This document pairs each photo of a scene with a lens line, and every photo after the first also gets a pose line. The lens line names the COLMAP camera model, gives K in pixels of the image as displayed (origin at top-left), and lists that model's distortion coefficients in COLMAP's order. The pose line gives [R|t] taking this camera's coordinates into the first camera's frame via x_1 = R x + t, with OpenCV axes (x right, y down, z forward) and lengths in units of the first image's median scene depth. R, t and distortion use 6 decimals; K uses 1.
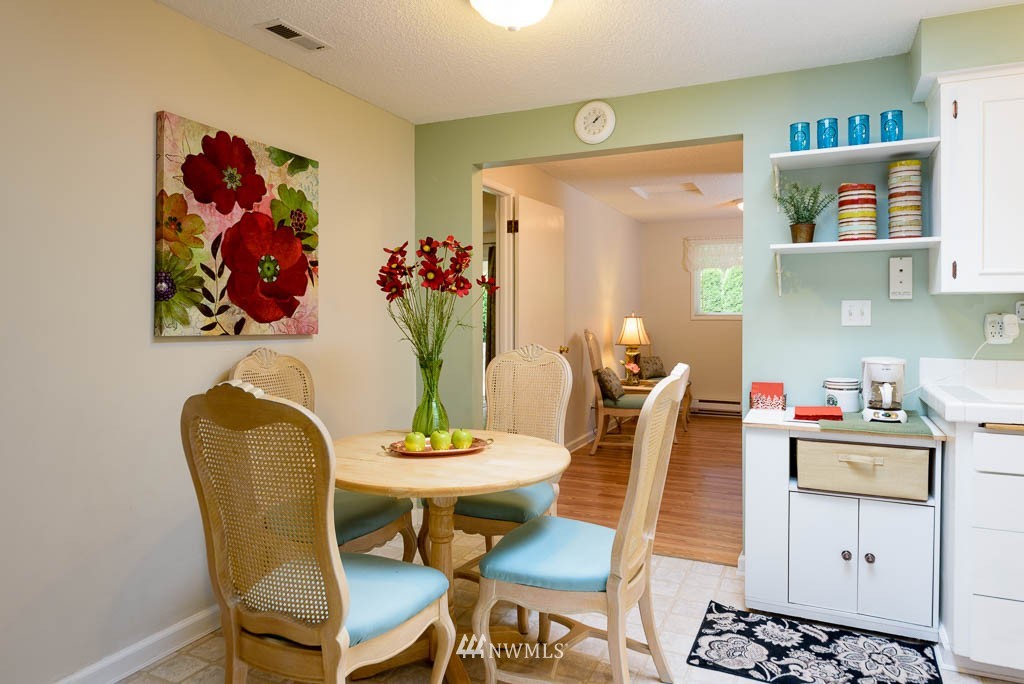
lens RADIAL K [[654.8, 0, 510.6], [0, 654.8, 341.8], [0, 0, 1]] dist [-0.015996, 0.001329]
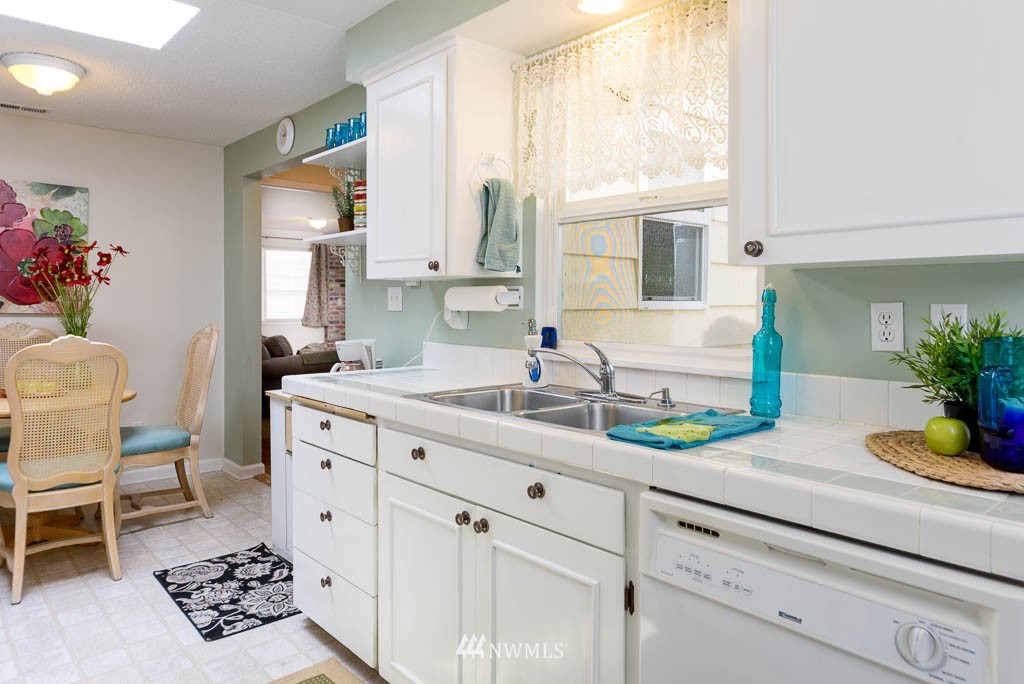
lens RADIAL K [[654.8, 0, 462.0], [0, 654.8, 330.9], [0, 0, 1]] dist [-0.015996, 0.001329]
pose [[0.923430, 0.021134, -0.383186, 1.155777], [-0.021602, 0.999762, 0.003084, 0.003110], [0.383160, 0.005430, 0.923666, 0.047792]]
